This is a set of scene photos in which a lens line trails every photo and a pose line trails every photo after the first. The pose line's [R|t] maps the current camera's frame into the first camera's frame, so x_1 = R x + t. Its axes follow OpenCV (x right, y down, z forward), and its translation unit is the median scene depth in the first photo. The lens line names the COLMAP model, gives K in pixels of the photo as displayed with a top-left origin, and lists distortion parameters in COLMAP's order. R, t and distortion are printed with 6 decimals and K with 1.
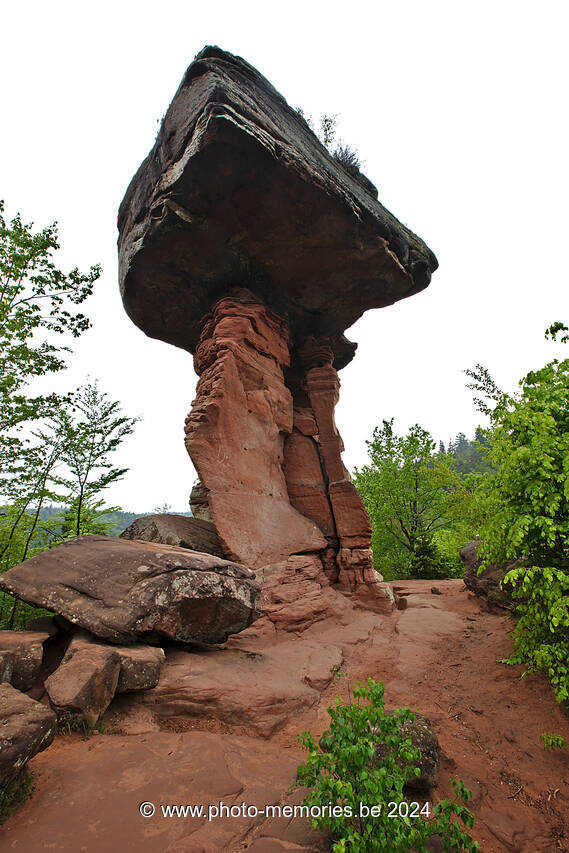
lens RADIAL K [[385.8, 0, 279.7], [0, 385.8, 428.0], [0, 0, 1]] dist [-0.064965, 0.028237]
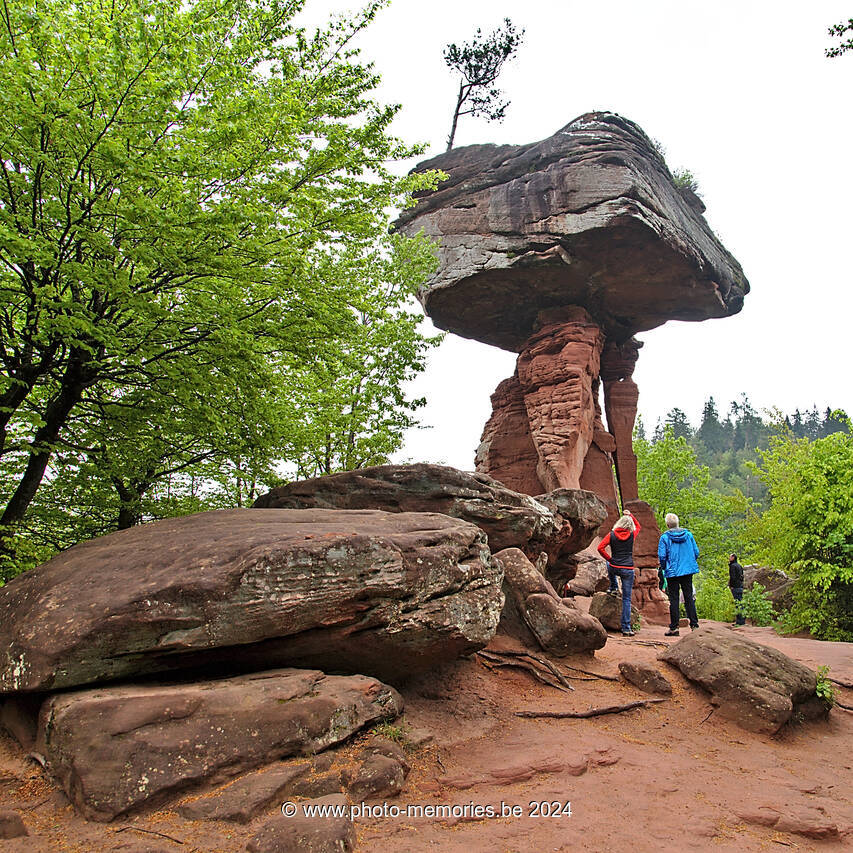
lens RADIAL K [[855.2, 0, 559.3], [0, 855.2, 429.4], [0, 0, 1]] dist [0.040386, -0.004172]
pose [[0.945763, 0.082940, 0.314092, -0.895339], [-0.106619, 0.992551, 0.058946, -0.187785], [-0.306864, -0.089237, 0.947561, -1.237648]]
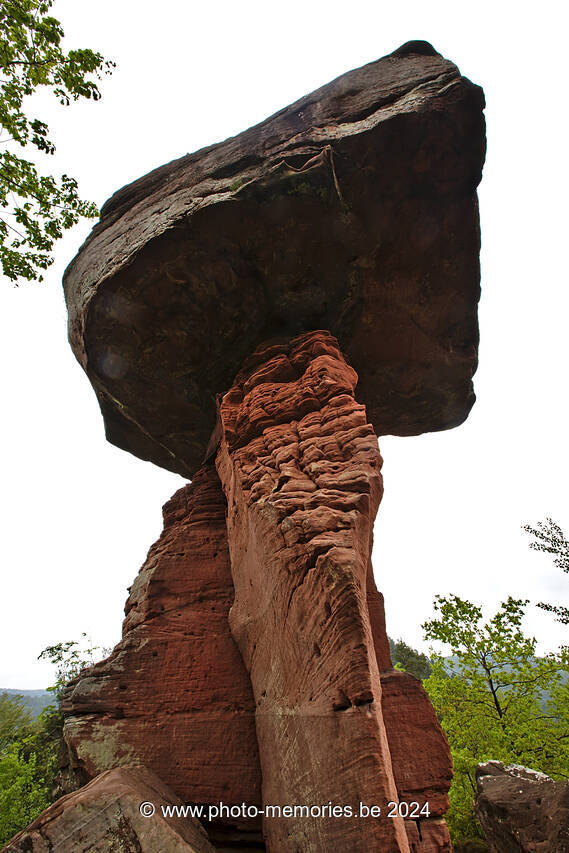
lens RADIAL K [[385.8, 0, 279.7], [0, 385.8, 428.0], [0, 0, 1]] dist [-0.064965, 0.028237]
pose [[0.865593, 0.300226, 0.400766, -0.413701], [-0.112491, 0.896462, -0.428605, 0.080704], [-0.487950, 0.325915, 0.809744, 0.586673]]
